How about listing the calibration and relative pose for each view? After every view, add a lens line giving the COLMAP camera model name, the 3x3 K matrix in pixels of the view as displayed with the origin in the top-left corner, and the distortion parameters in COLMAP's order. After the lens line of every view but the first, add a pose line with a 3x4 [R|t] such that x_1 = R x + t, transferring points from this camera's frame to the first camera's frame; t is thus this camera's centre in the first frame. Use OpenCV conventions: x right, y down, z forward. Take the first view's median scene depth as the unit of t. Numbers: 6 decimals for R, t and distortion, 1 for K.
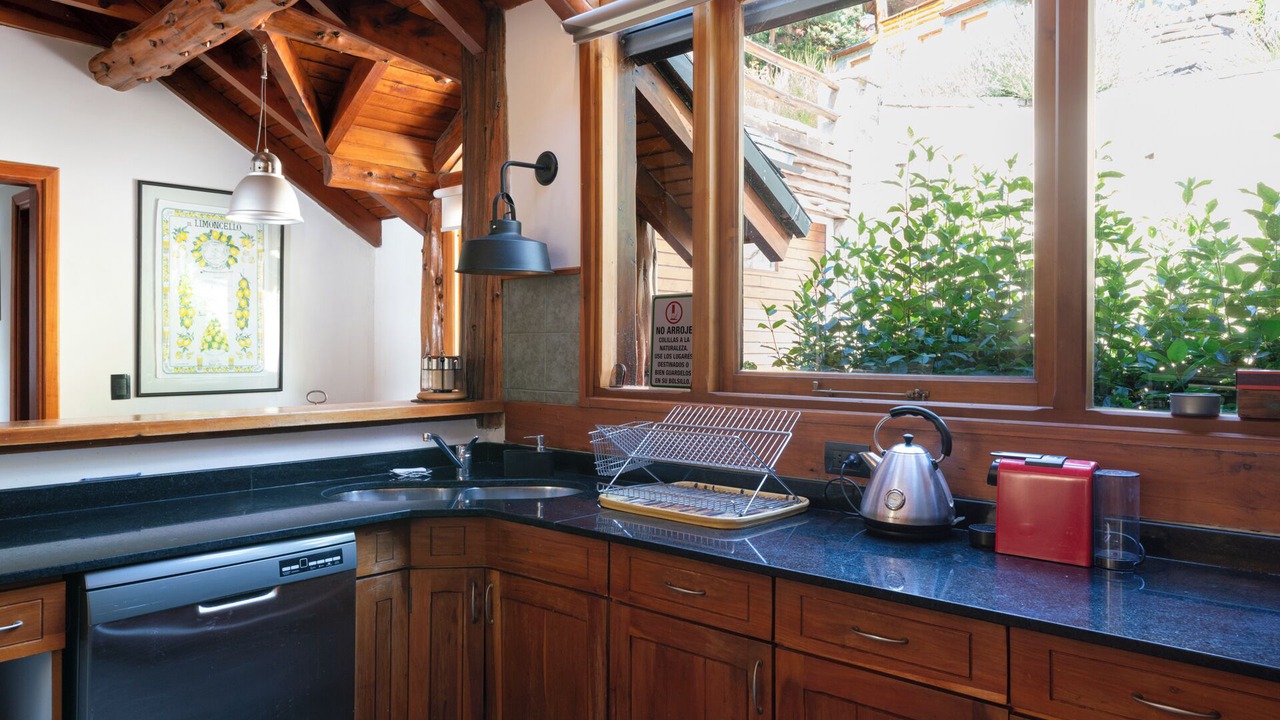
lens RADIAL K [[855.3, 0, 638.2], [0, 855.3, 344.3], [0, 0, 1]] dist [0.003162, 0.001361]
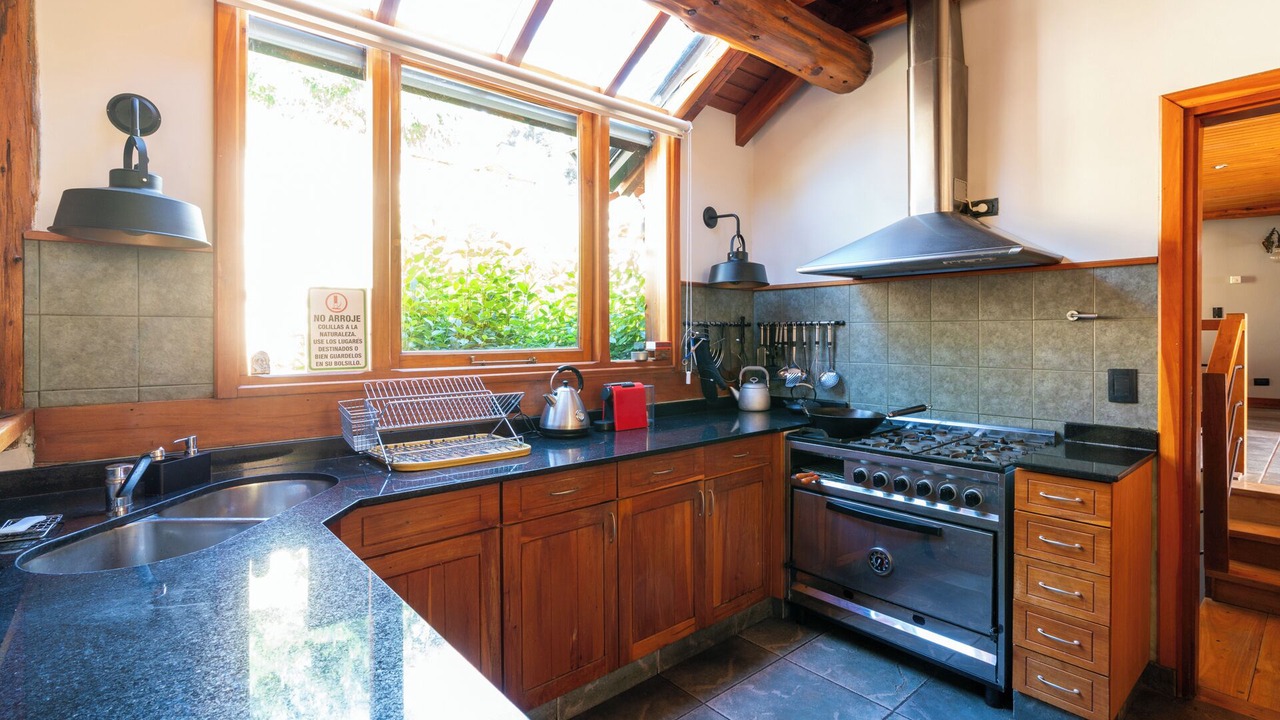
lens RADIAL K [[589.0, 0, 634.9], [0, 589.0, 335.9], [0, 0, 1]] dist [-0.001430, 0.000292]
pose [[0.145330, -0.008173, 0.989349, -0.885258], [-0.003608, 0.999955, 0.008791, -0.002092], [-0.989377, -0.004847, 0.145294, 0.662589]]
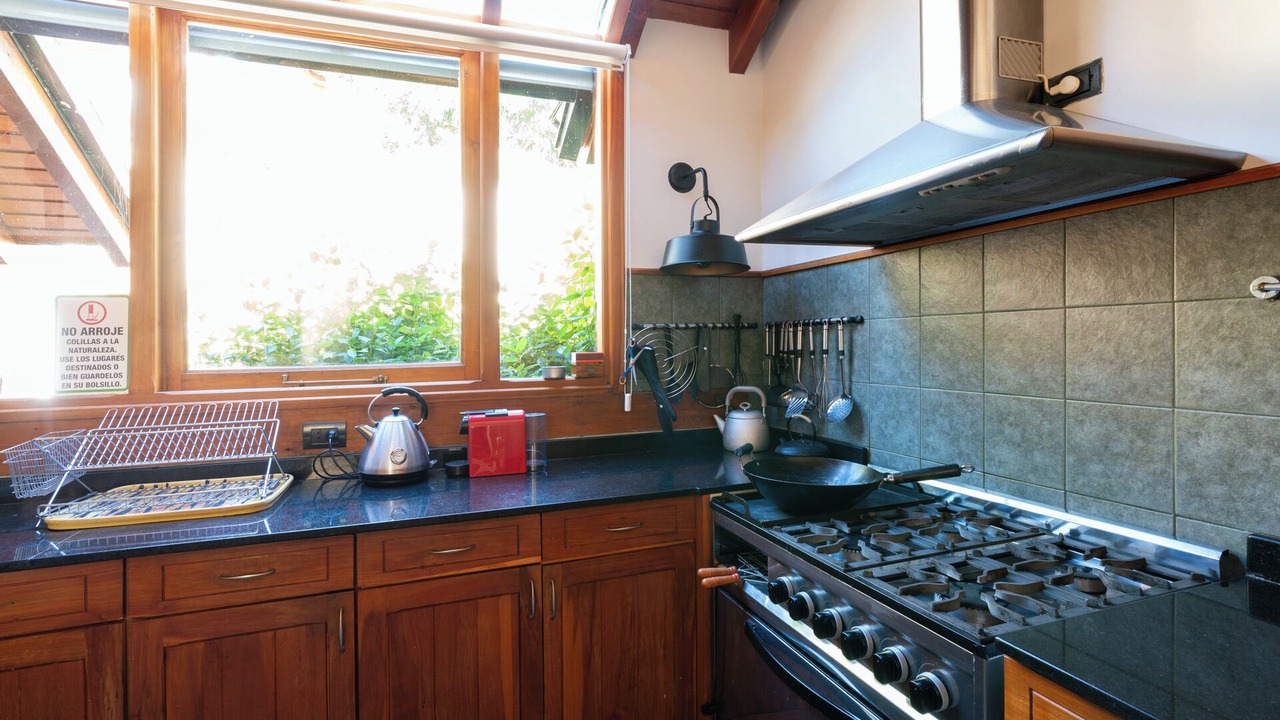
lens RADIAL K [[596.7, 0, 632.5], [0, 596.7, 344.7], [0, 0, 1]] dist [0.000080, 0.000089]
pose [[0.489742, -0.017274, 0.871696, -0.320781], [0.014877, 0.999824, 0.011454, -0.000345], [-0.871741, 0.007359, 0.489913, 0.201724]]
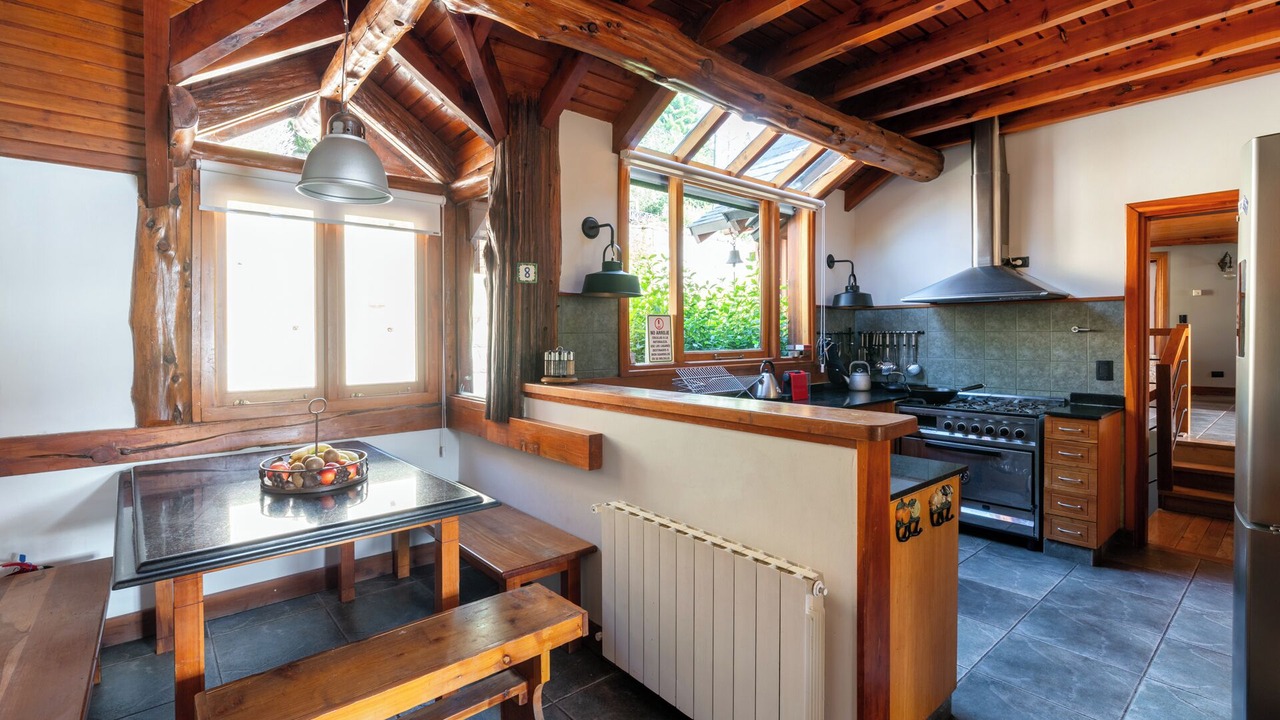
lens RADIAL K [[566.5, 0, 644.2], [0, 566.5, 338.9], [0, 0, 1]] dist [-0.000843, -0.000196]
pose [[0.139645, -0.011548, 0.990134, -1.668365], [-0.001353, 0.999929, 0.011853, -0.023100], [-0.990201, -0.002995, 0.139619, 1.128486]]
